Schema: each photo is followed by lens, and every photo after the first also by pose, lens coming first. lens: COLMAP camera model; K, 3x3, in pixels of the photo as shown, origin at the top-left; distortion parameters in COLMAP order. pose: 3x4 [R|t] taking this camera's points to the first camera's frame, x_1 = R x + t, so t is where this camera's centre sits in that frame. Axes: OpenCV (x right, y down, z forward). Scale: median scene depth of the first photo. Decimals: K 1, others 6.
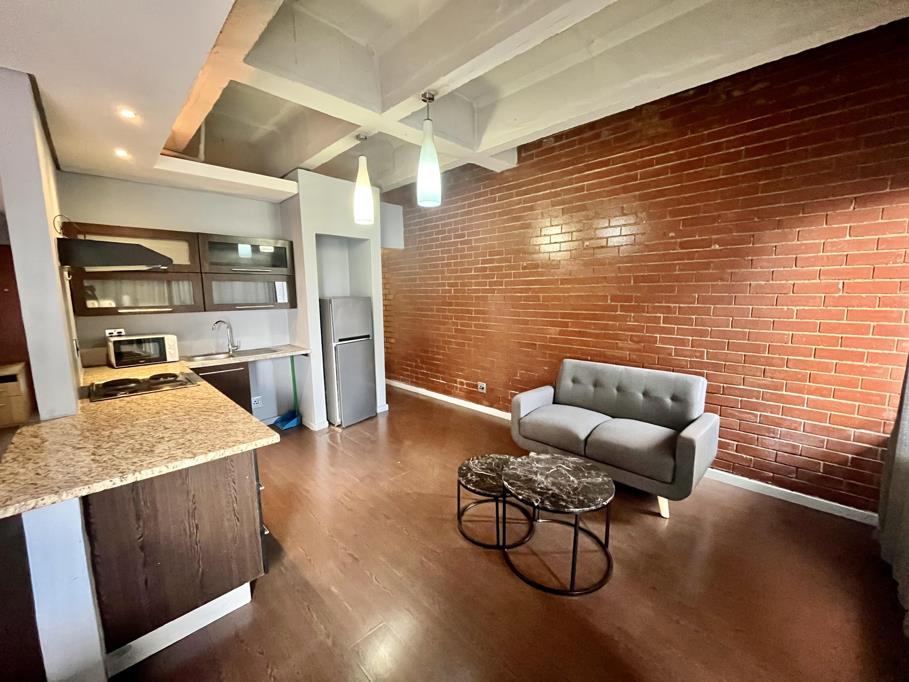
lens RADIAL K [[365.6, 0, 454.5], [0, 365.6, 341.0], [0, 0, 1]] dist [-0.001001, -0.000354]
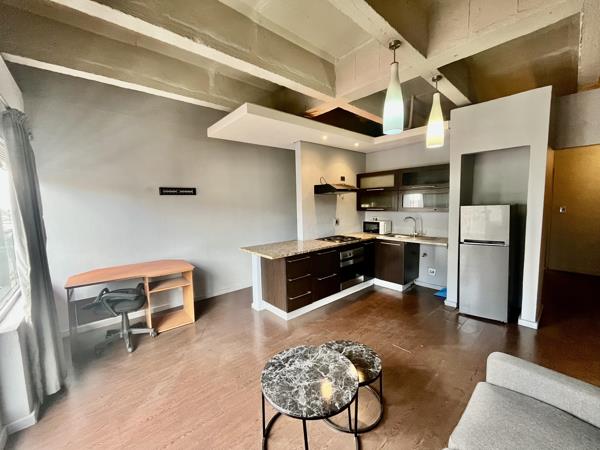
lens RADIAL K [[241.3, 0, 300.0], [0, 241.3, 225.0], [0, 0, 1]] dist [-0.001001, -0.000354]
pose [[-0.061741, 0.106222, -0.992424, 0.680977], [-0.112013, 0.987302, 0.112642, -0.109448], [0.991787, 0.118119, -0.049059, 0.673538]]
